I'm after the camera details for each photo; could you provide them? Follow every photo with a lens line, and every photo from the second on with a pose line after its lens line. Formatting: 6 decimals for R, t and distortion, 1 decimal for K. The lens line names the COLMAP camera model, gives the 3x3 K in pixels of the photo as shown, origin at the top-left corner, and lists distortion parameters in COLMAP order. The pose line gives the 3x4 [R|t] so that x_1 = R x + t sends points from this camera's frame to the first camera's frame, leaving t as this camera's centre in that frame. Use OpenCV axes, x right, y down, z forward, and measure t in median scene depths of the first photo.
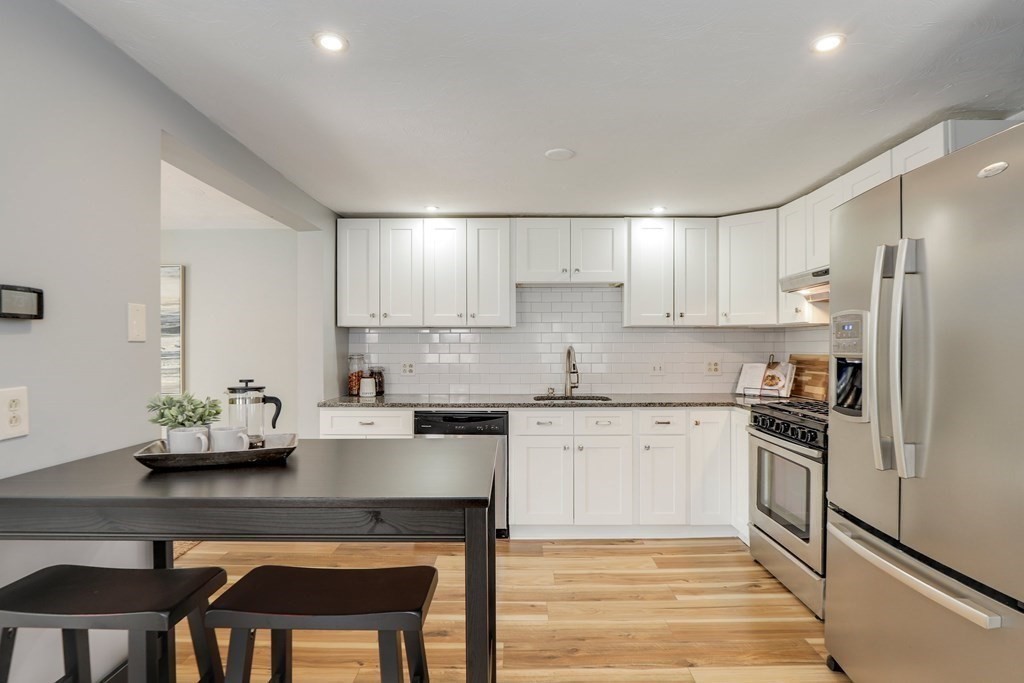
lens RADIAL K [[509.0, 0, 517.2], [0, 509.0, 337.9], [0, 0, 1]] dist [-0.030957, 0.001988]
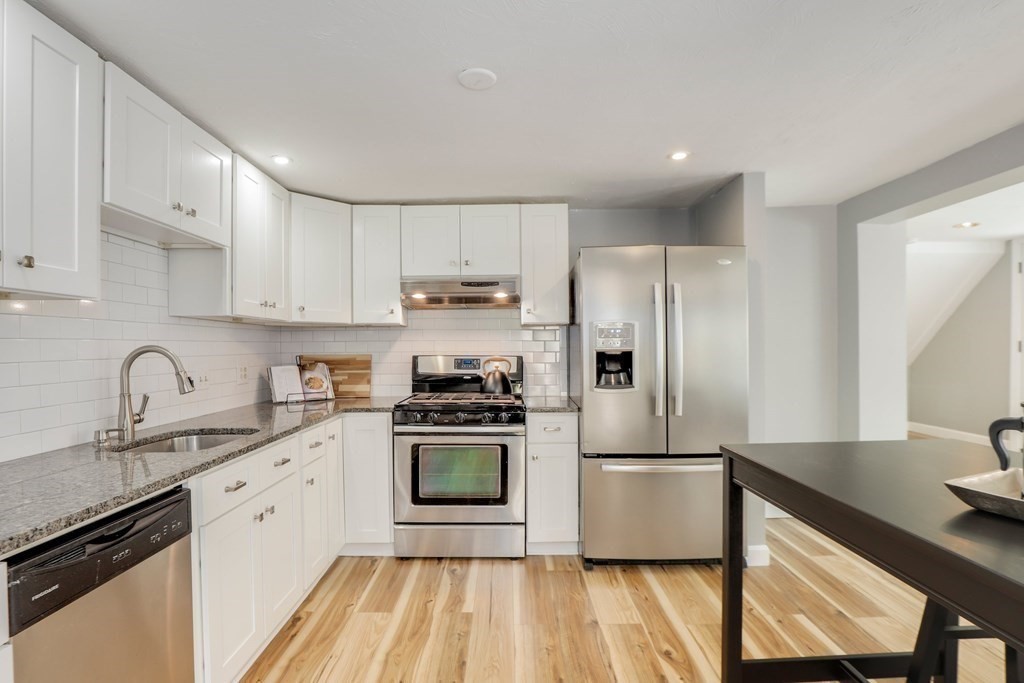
lens RADIAL K [[506.1, 0, 512.0], [0, 506.1, 341.5], [0, 0, 1]] dist [-0.031282, 0.000445]
pose [[0.031840, 0.012094, 0.999420, -0.477873], [-0.004880, 0.999917, -0.011944, 0.019068], [-0.999481, -0.004496, 0.031896, 0.689656]]
